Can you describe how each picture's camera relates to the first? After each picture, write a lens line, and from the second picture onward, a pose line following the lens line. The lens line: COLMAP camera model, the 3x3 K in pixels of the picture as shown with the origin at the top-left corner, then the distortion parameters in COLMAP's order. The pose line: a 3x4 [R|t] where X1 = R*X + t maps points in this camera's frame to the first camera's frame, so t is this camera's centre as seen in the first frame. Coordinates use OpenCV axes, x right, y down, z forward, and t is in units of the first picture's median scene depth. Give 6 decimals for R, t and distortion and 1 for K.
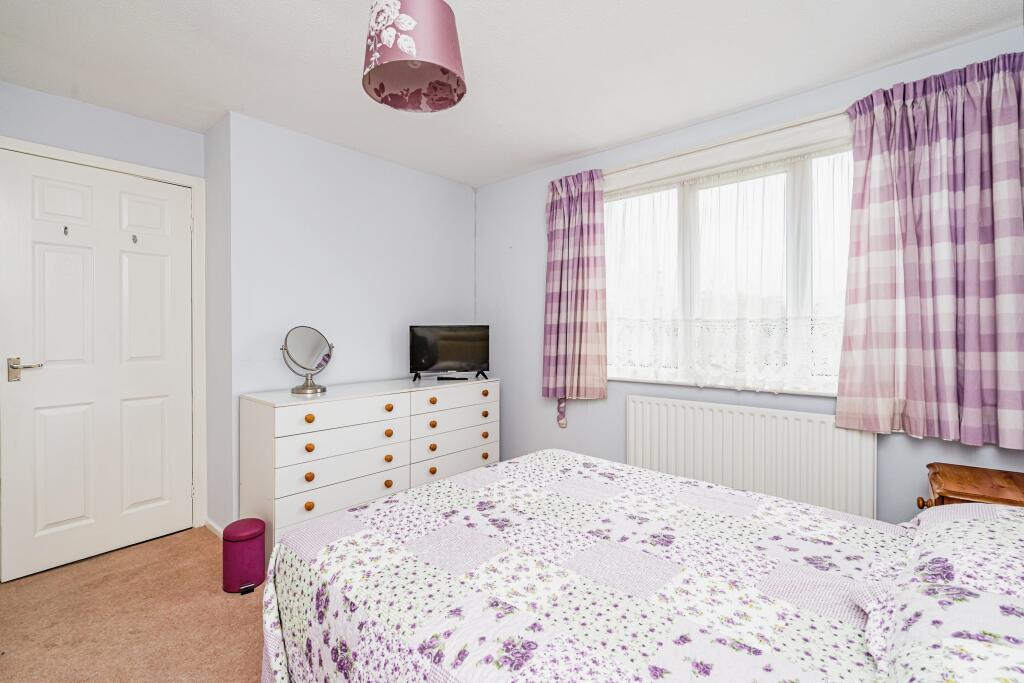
lens RADIAL K [[461.2, 0, 508.9], [0, 461.2, 336.0], [0, 0, 1]] dist [-0.007839, 0.000349]
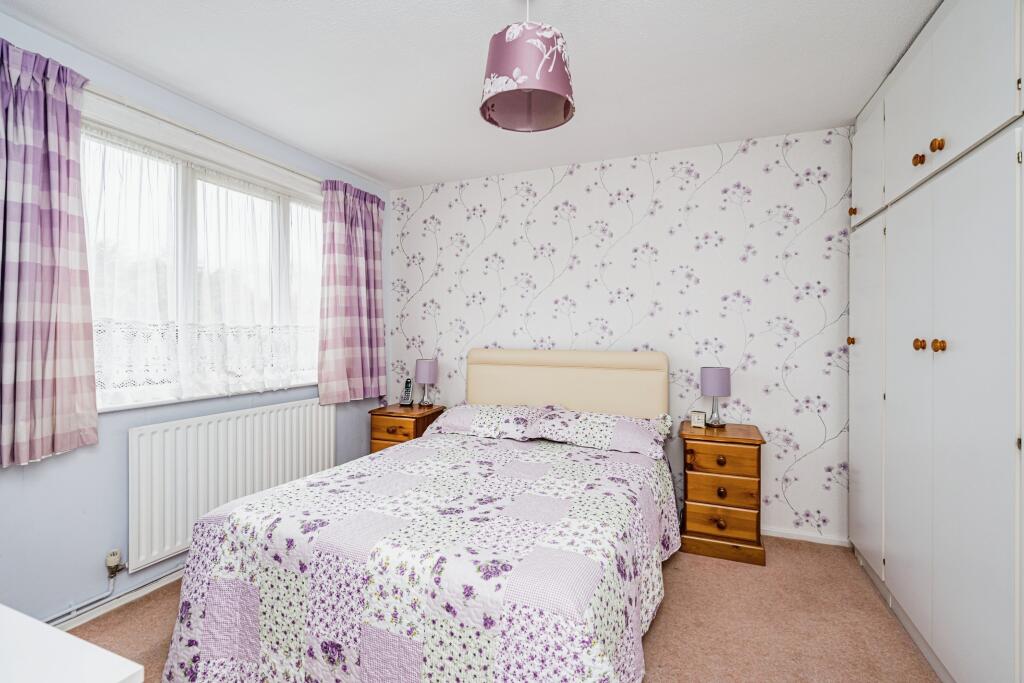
lens RADIAL K [[461.2, 0, 508.8], [0, 461.2, 336.1], [0, 0, 1]] dist [-0.007839, 0.000349]
pose [[-0.332829, -0.000917, 0.942987, -0.802842], [0.010224, 0.999937, 0.004581, -0.013240], [-0.942932, 0.011166, -0.332798, 0.933929]]
